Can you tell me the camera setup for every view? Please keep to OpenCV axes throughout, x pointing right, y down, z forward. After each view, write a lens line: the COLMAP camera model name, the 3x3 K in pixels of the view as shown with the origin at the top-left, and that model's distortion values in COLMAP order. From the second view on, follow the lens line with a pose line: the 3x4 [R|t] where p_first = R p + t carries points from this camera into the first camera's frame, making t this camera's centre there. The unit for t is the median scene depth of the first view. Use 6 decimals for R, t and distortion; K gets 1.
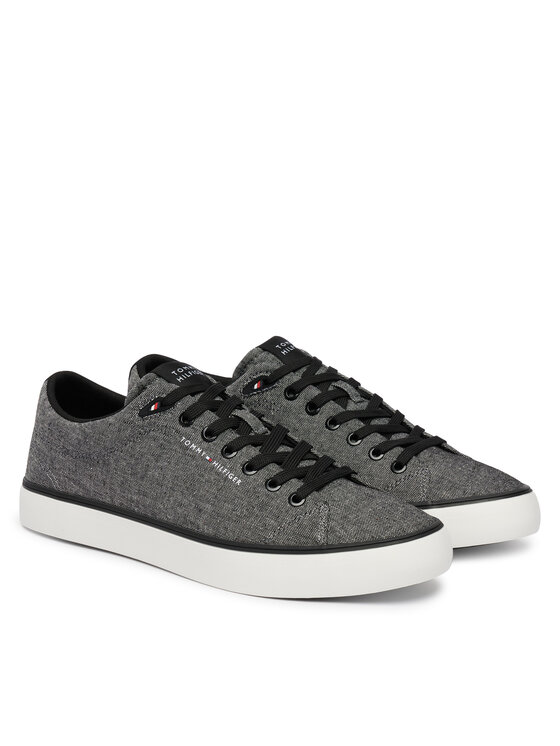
lens RADIAL K [[1358.0, 0, 279.8], [0, 1358.0, 373.0], [0, 0, 1]] dist [0.013481, 0.000000]
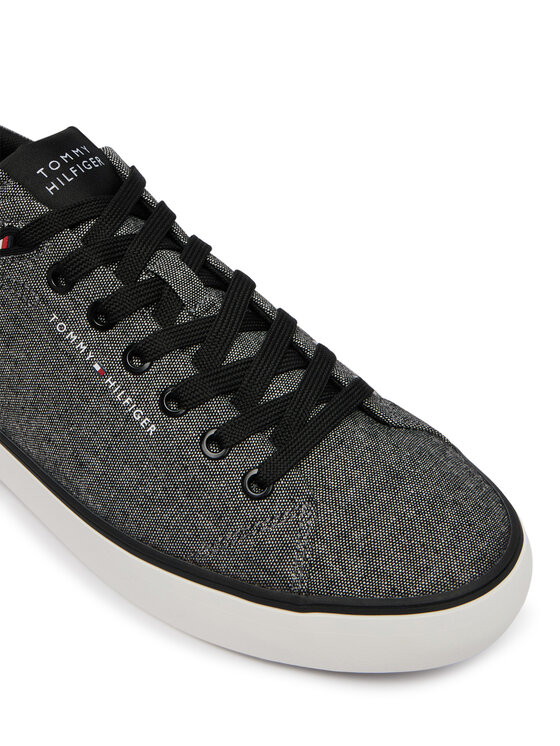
lens RADIAL K [[1125.4, 0, 280.6], [0, 1125.4, 372.9], [0, 0, 1]] dist [-0.063766, 0.000000]
pose [[0.997545, 0.060095, 0.035940, 0.003026], [-0.069963, 0.876494, 0.476302, -0.151150], [-0.002878, -0.477647, 0.878547, 0.615656]]
